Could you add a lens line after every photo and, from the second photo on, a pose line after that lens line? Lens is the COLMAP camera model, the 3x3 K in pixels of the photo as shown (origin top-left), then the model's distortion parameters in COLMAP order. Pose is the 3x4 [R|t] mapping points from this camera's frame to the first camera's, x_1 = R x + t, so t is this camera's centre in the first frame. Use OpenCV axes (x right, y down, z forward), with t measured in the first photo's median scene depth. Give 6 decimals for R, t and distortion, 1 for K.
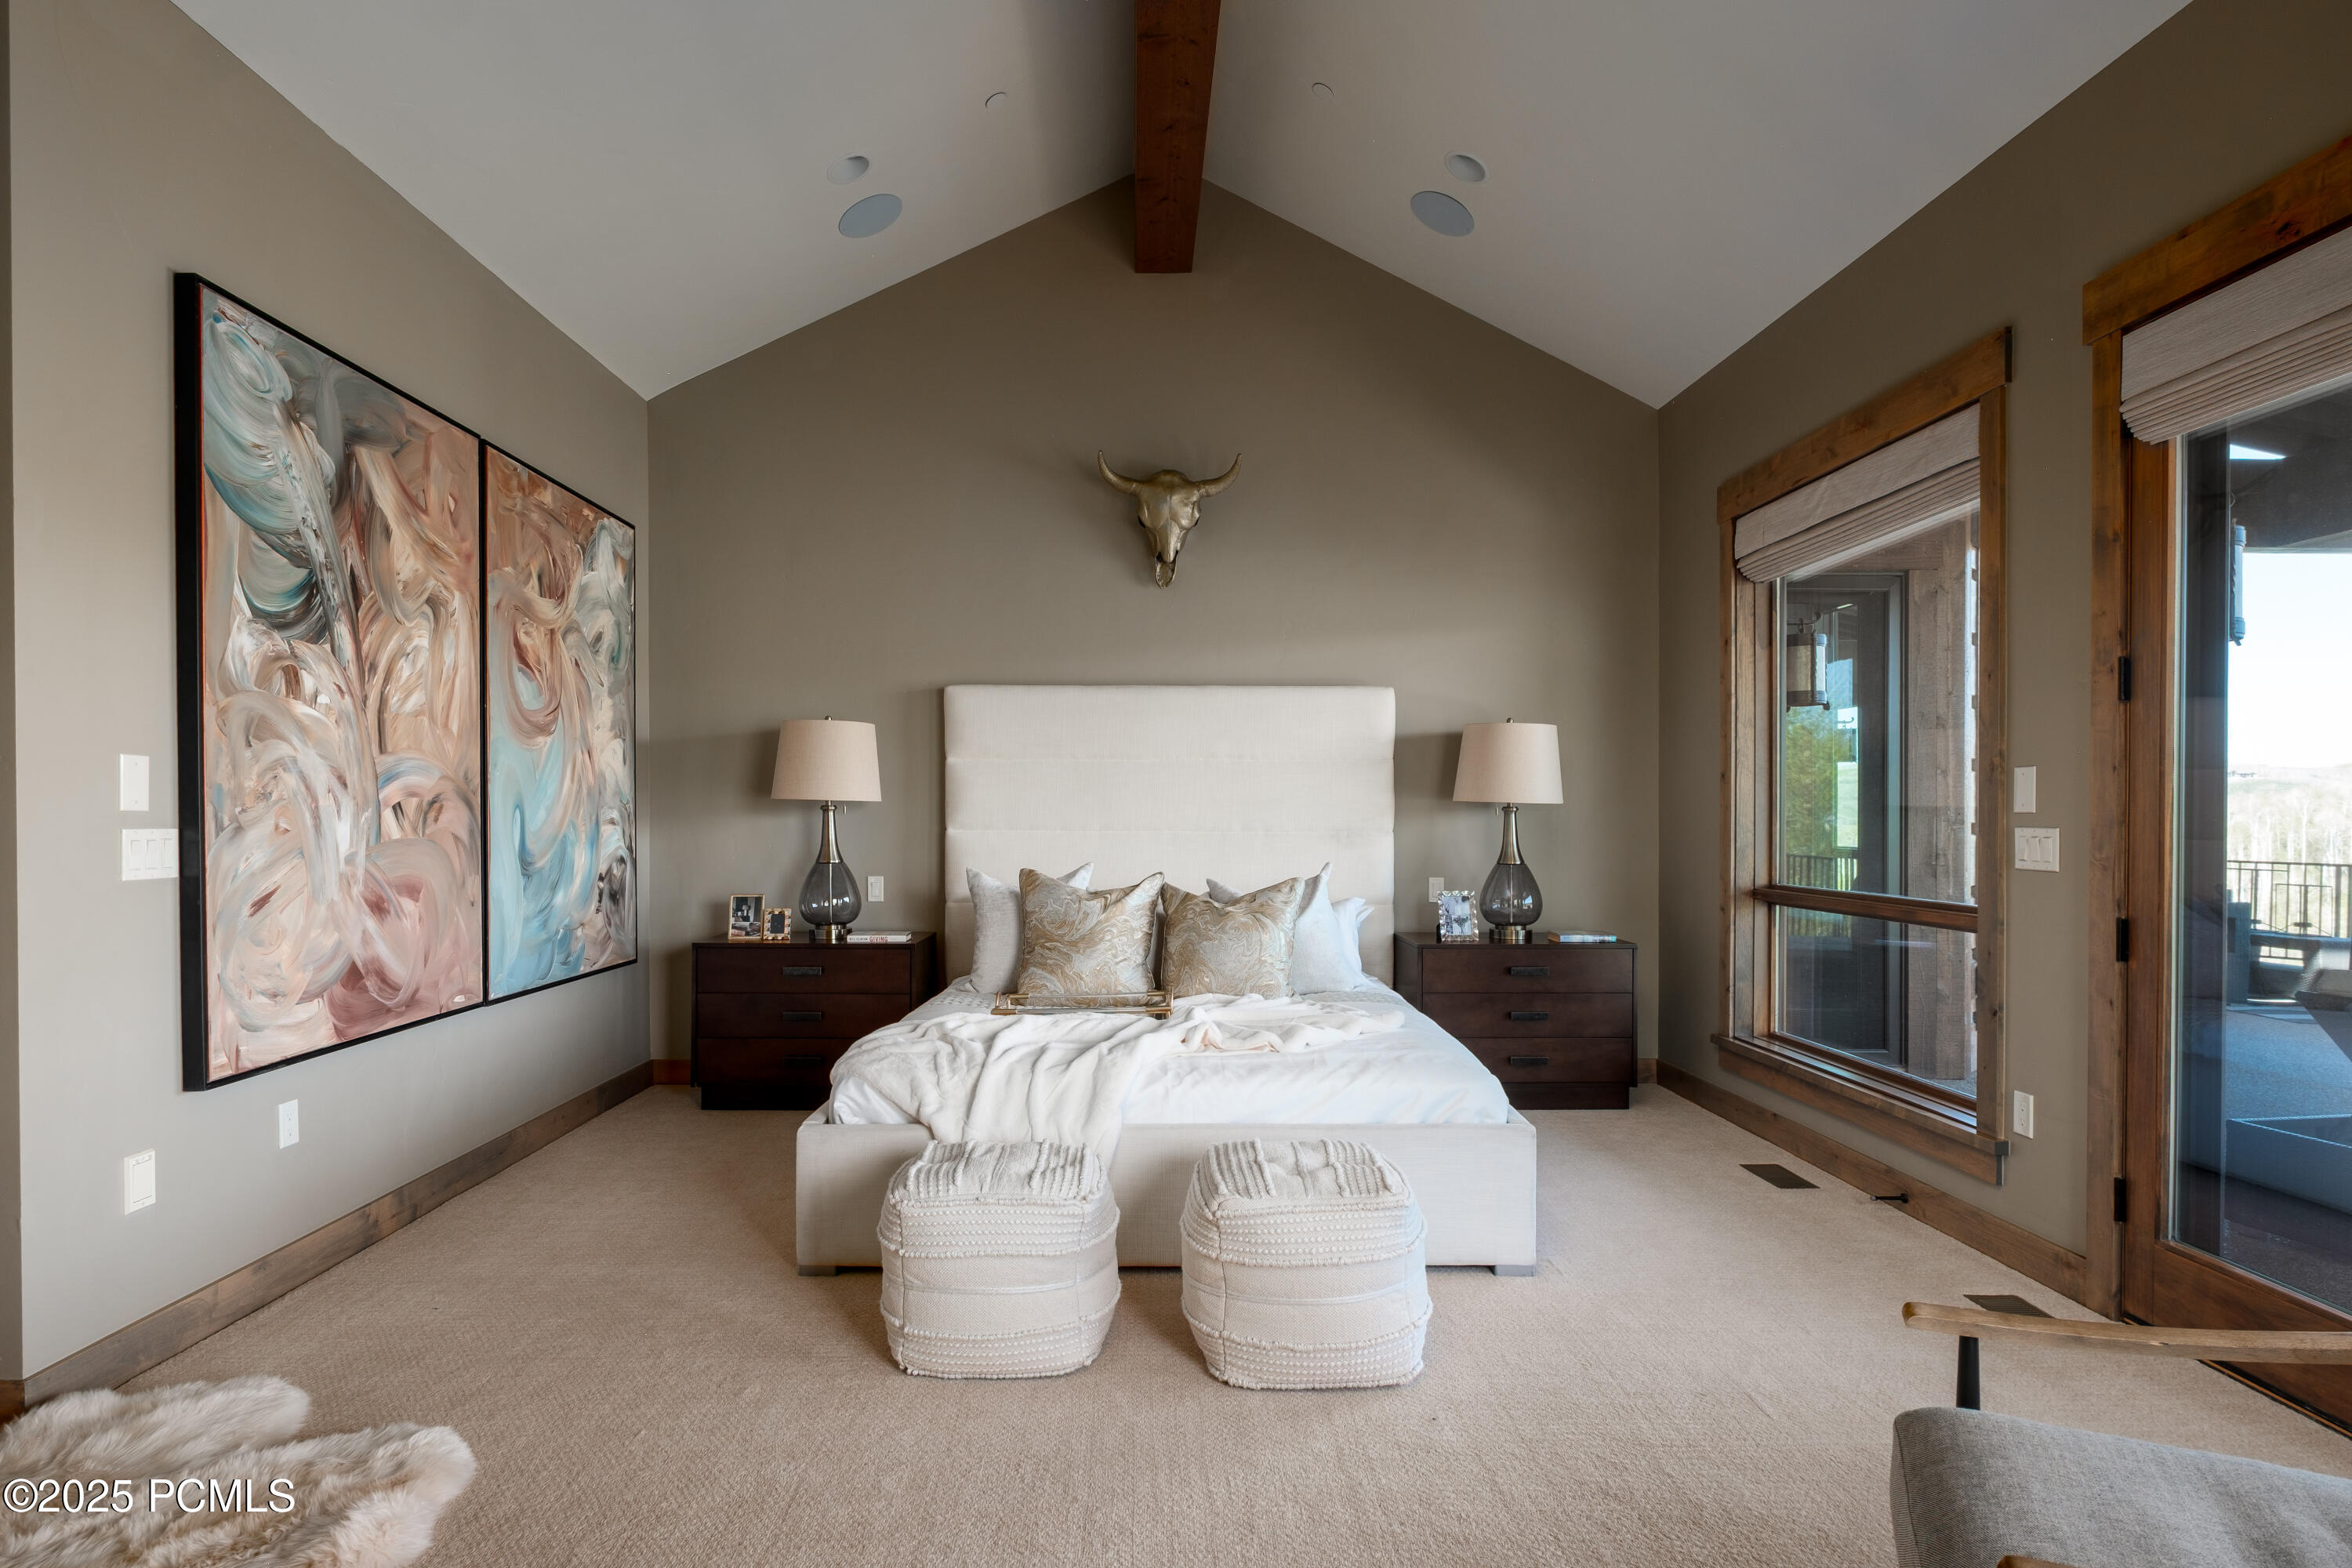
lens RADIAL K [[1270.0, 0, 1173.8], [0, 1270.0, 811.1], [0, 0, 1]] dist [-0.001115, 0.000352]
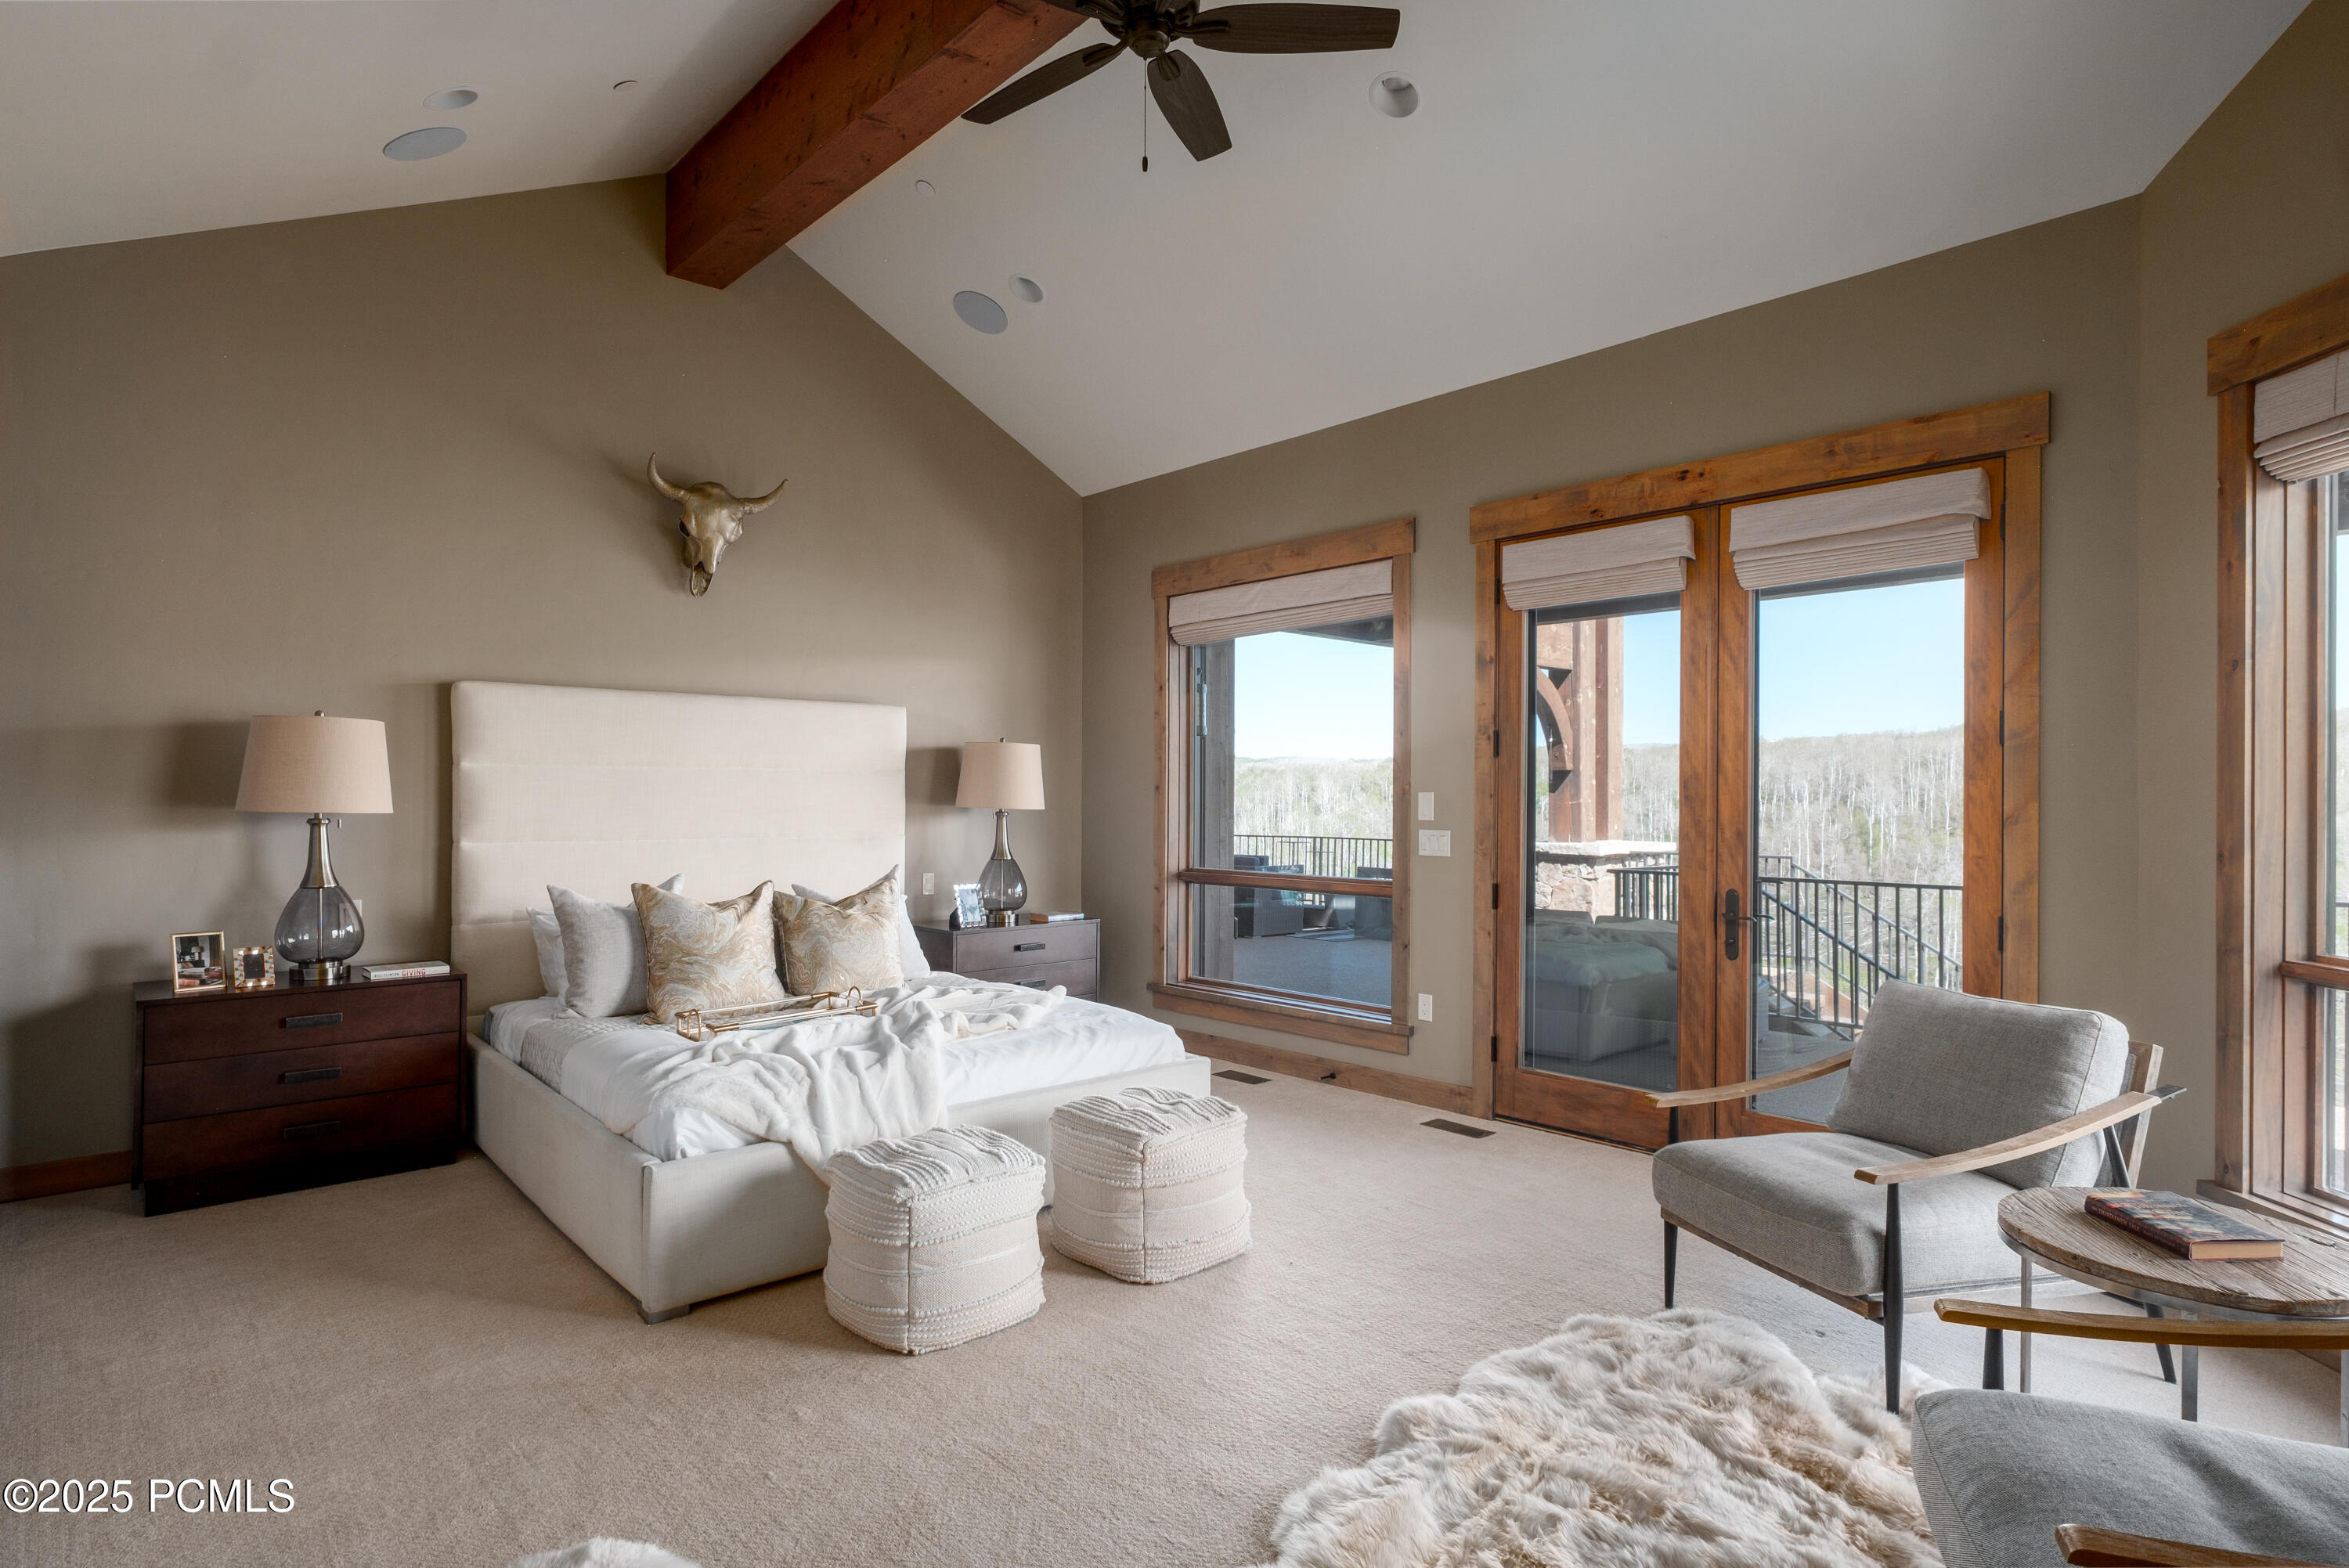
lens RADIAL K [[1211.8, 0, 1174.5], [0, 1211.8, 784.0], [0, 0, 1]] dist [0.001890, 0.000135]
pose [[0.750803, 0.005872, 0.660501, -0.397551], [-0.000154, 0.999962, -0.008715, -0.021358], [-0.660527, 0.006442, 0.750775, 0.035309]]
